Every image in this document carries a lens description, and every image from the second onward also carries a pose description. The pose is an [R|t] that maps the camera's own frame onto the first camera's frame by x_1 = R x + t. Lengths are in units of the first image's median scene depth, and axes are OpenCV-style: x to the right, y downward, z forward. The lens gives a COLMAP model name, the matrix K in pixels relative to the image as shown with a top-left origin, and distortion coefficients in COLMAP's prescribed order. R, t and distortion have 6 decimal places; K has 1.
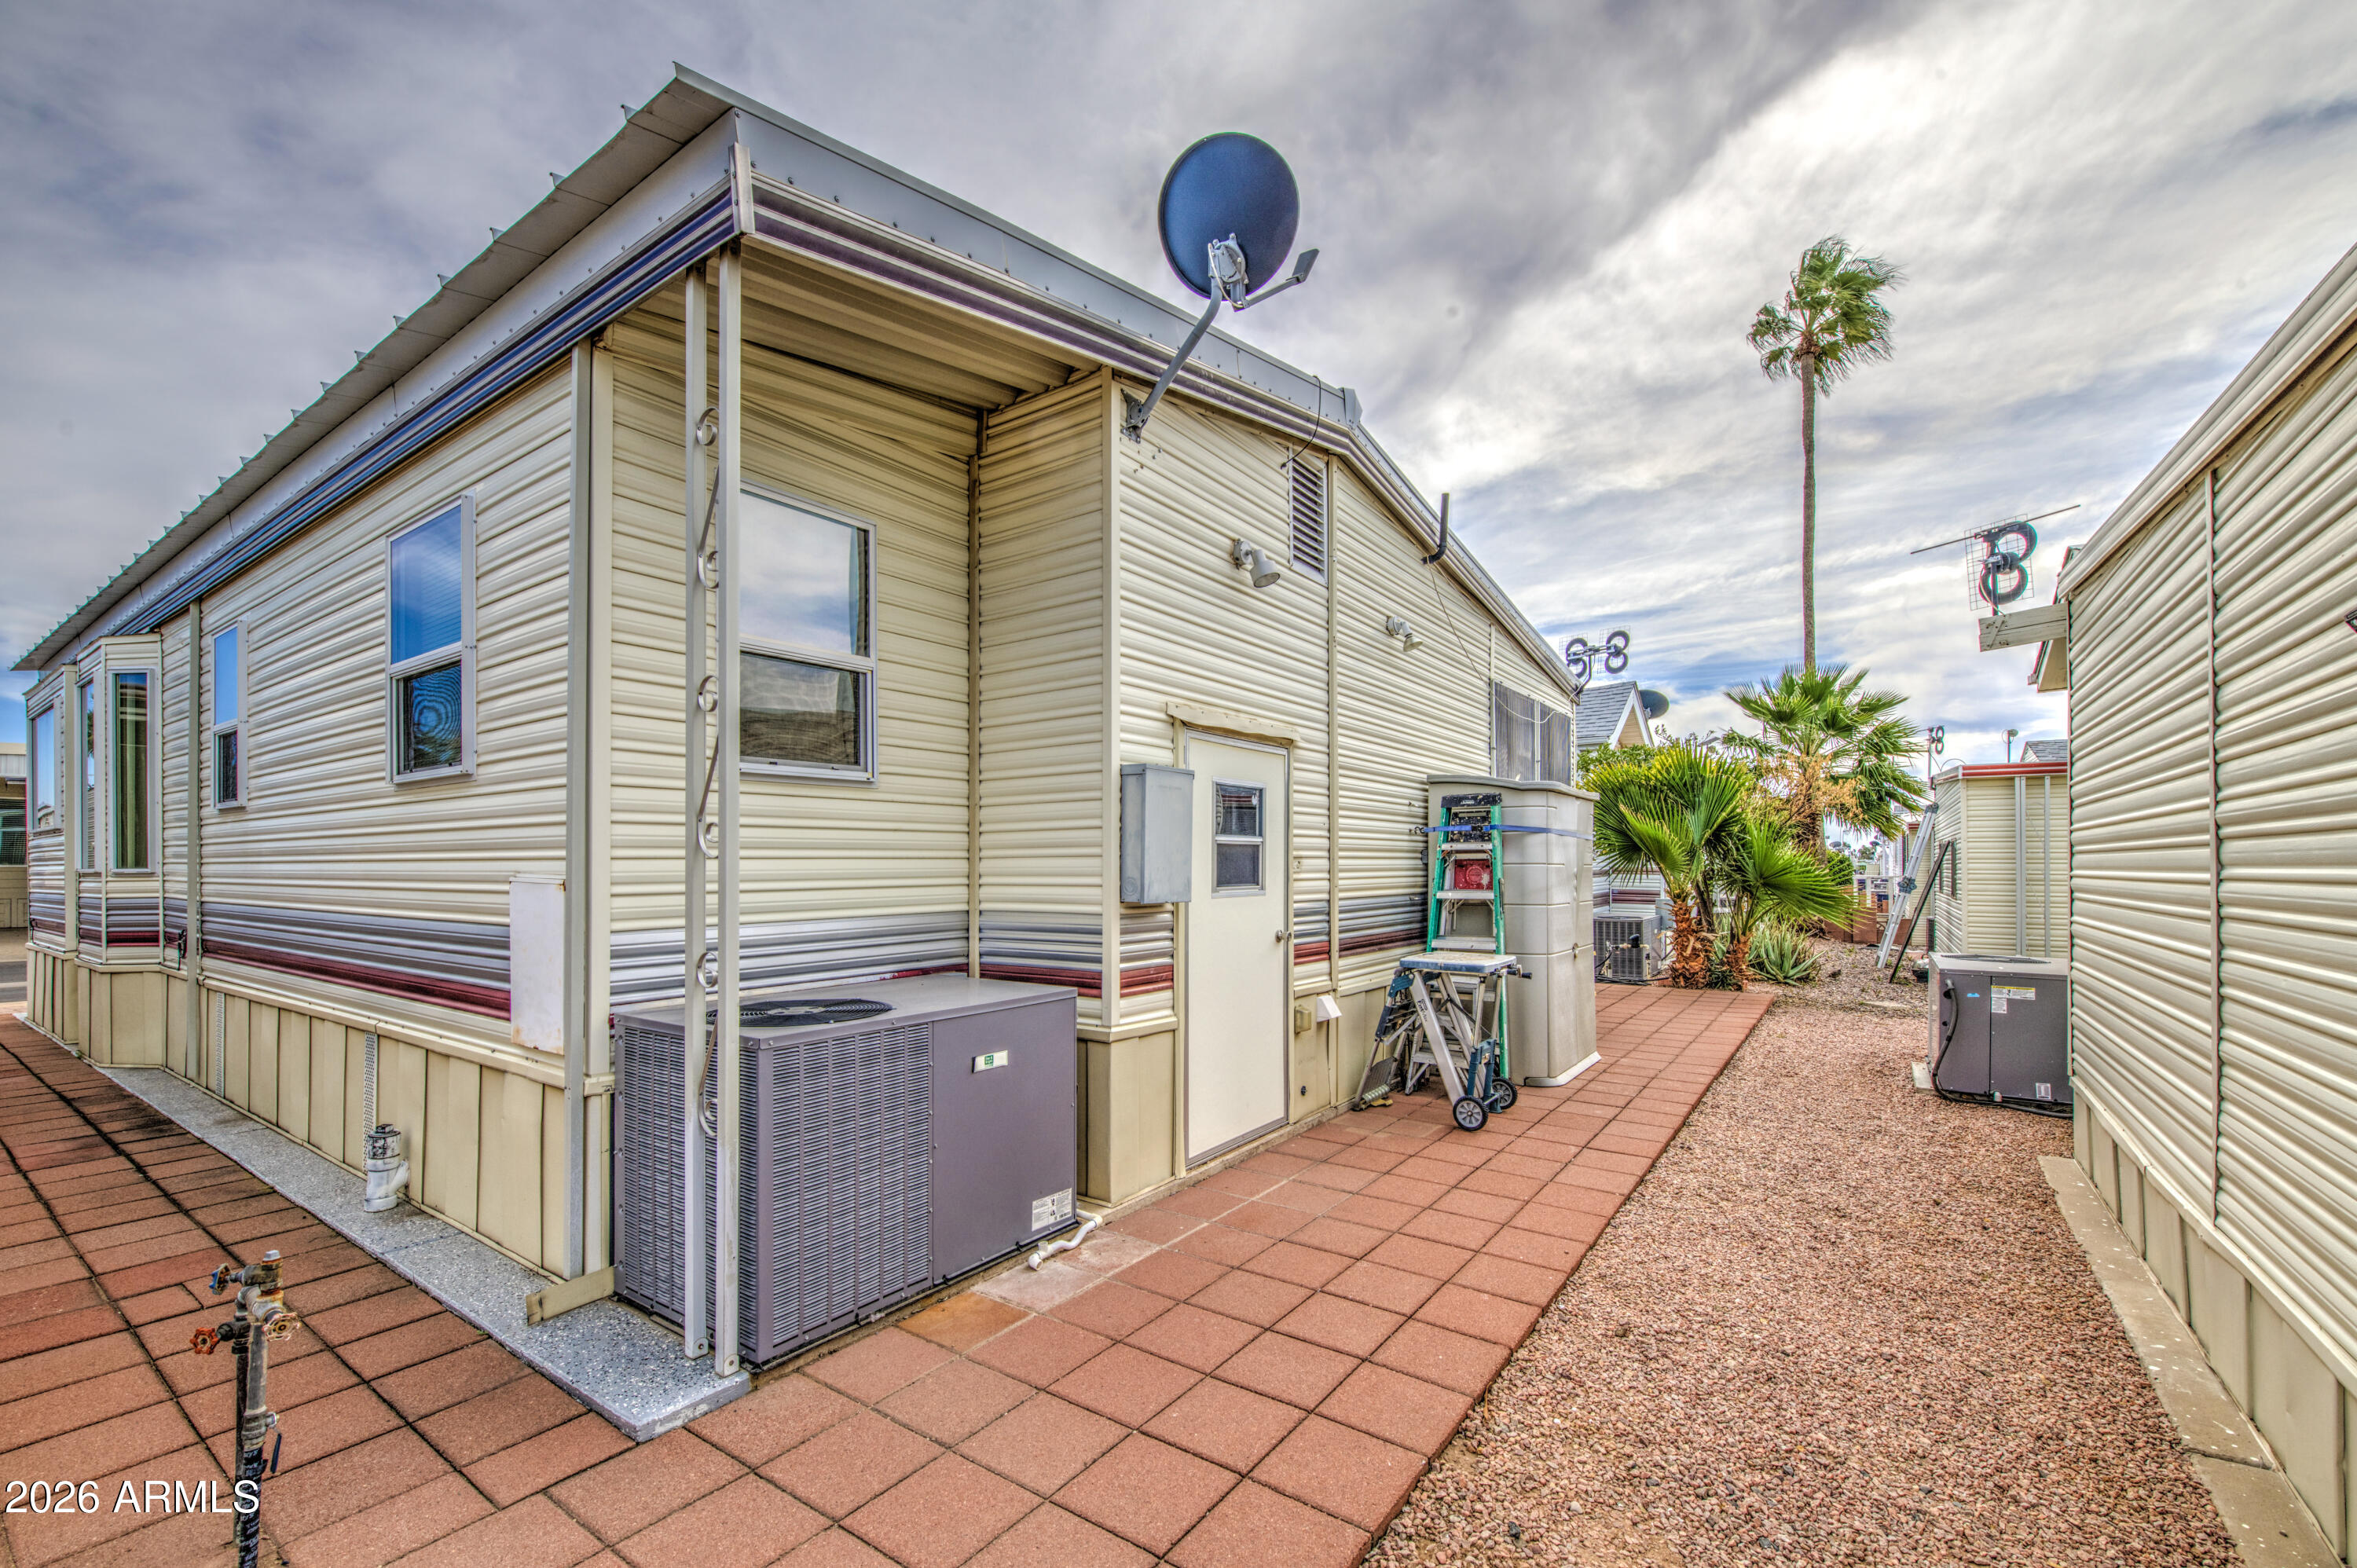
lens RADIAL K [[968.4, 0, 1182.3], [0, 968.4, 866.4], [0, 0, 1]] dist [-0.003303, -0.000443]
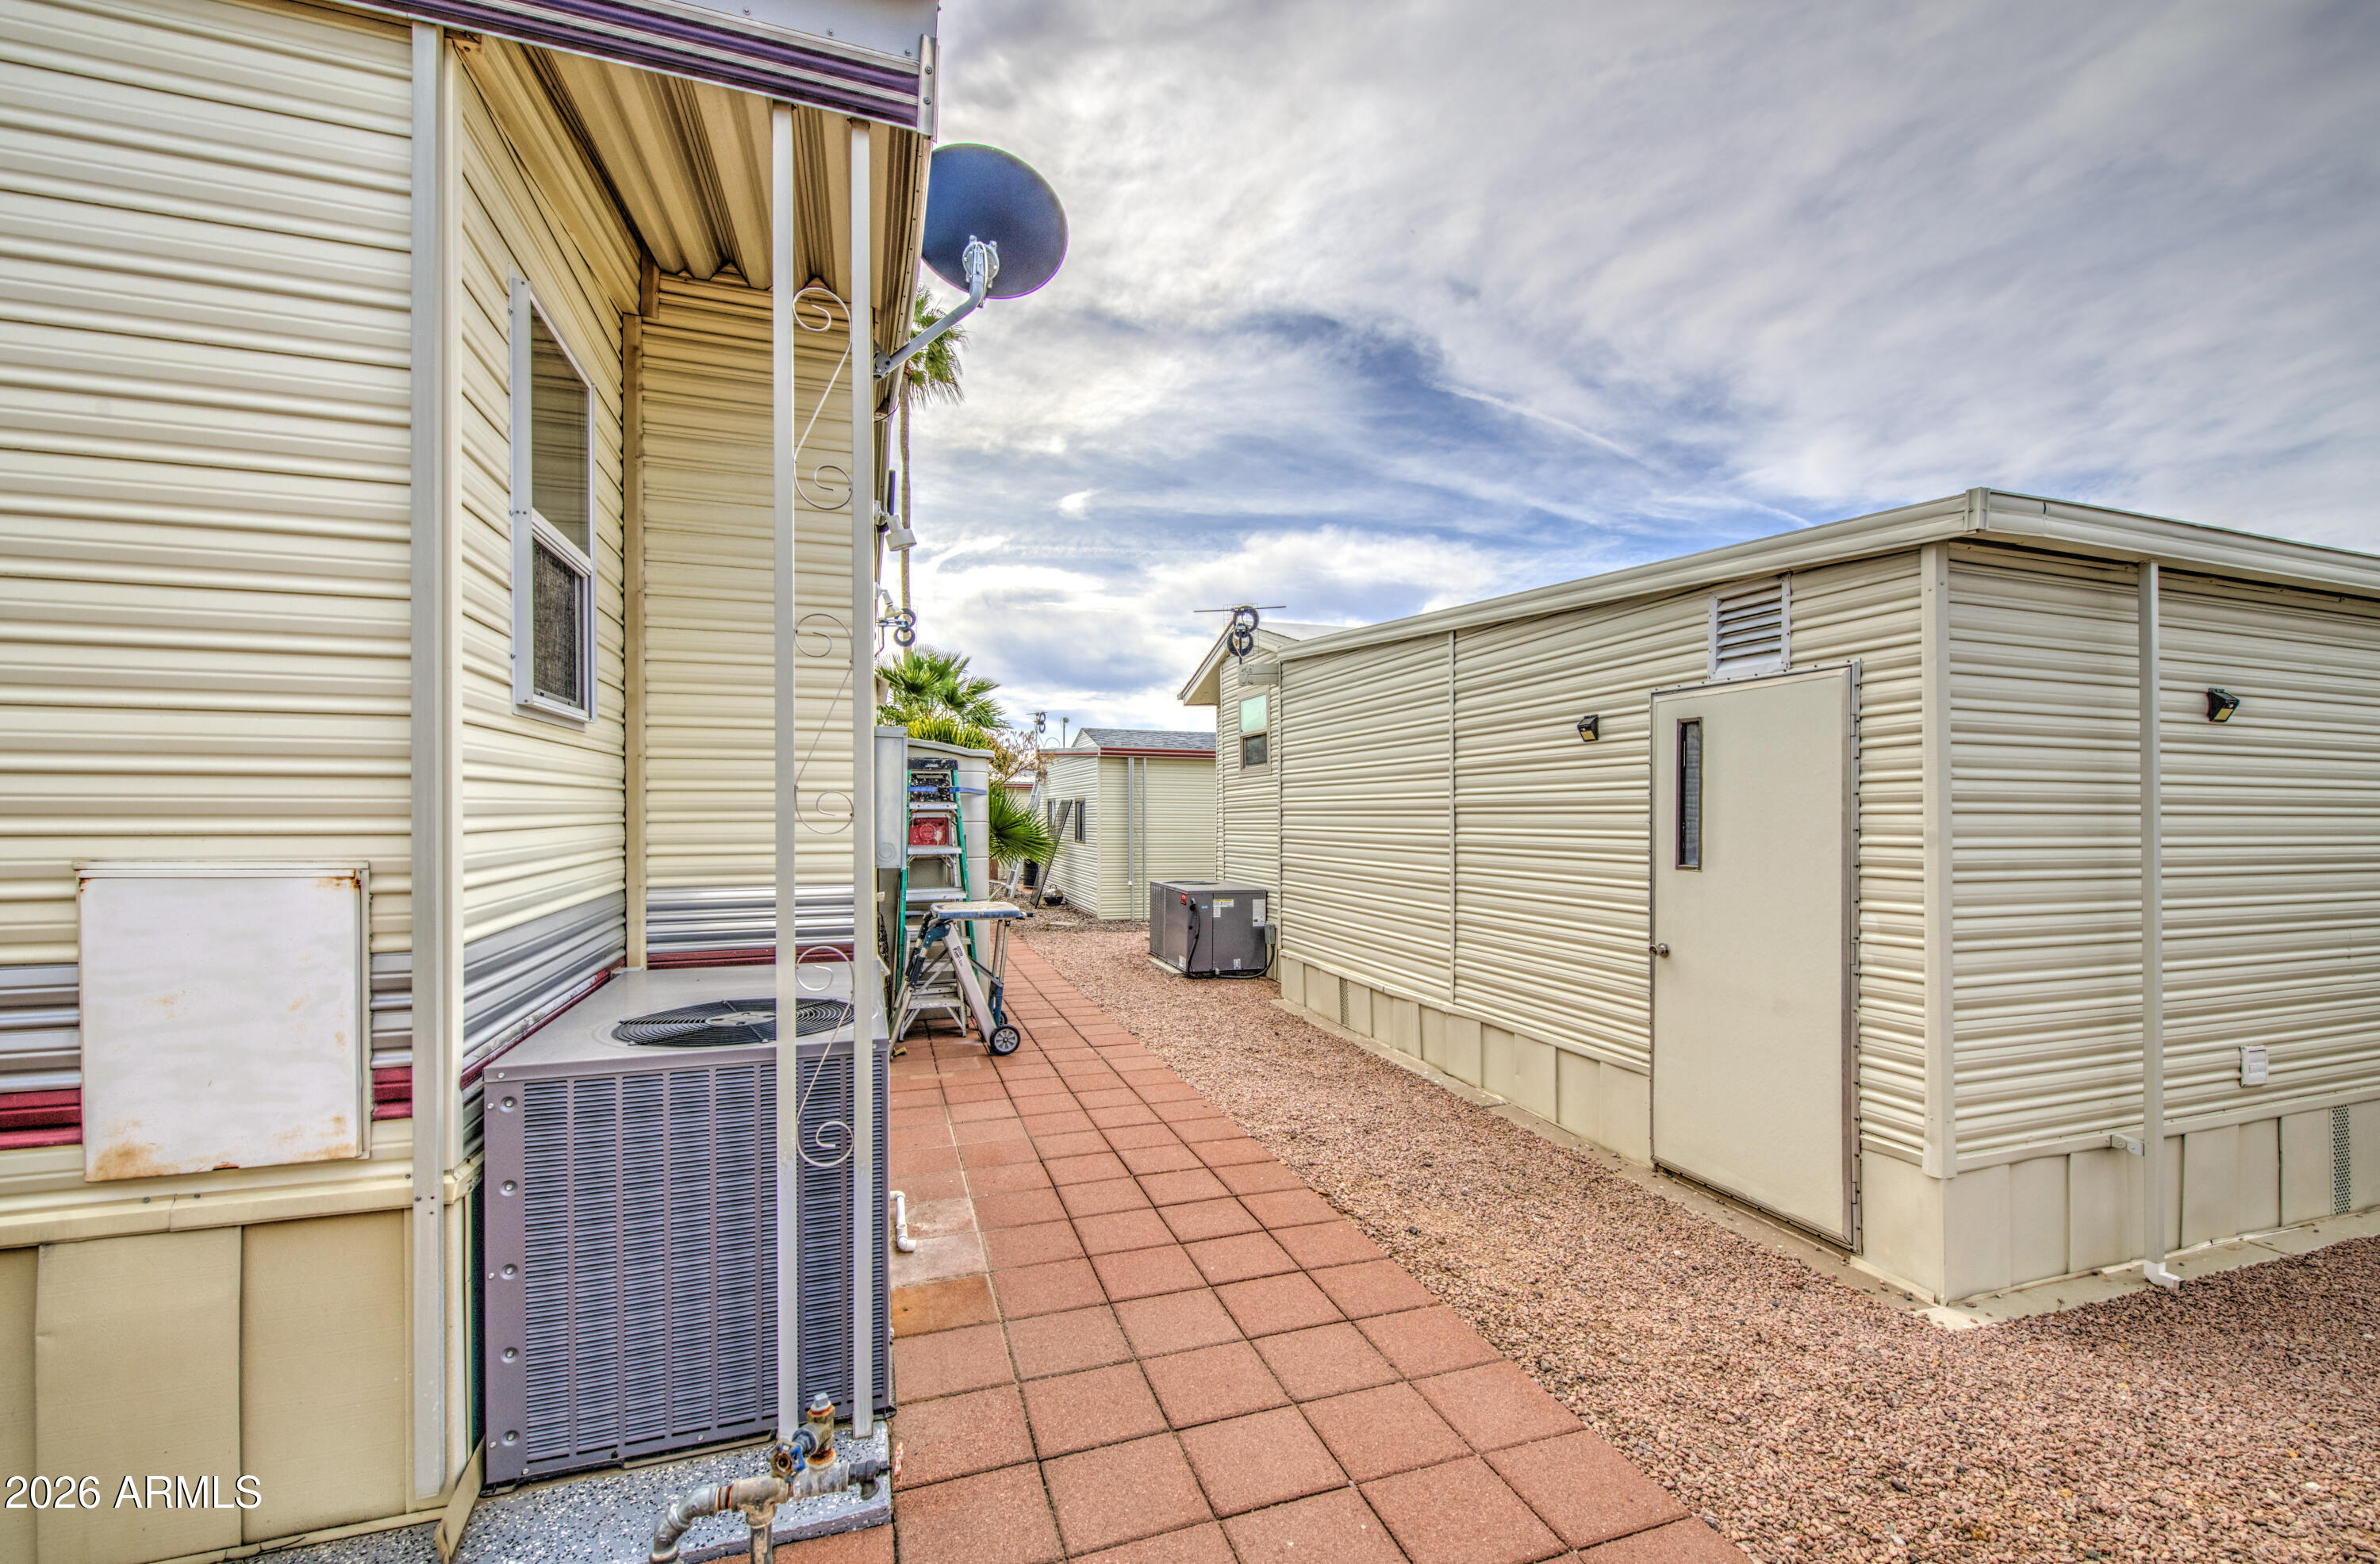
lens RADIAL K [[982.7, 0, 1196.9], [0, 982.7, 817.2], [0, 0, 1]] dist [0.001799, 0.000095]
pose [[0.584378, -0.001215, 0.811480, -0.601504], [-0.001509, 0.999996, 0.002583, -0.015841], [-0.811480, -0.002734, 0.584374, 0.149422]]
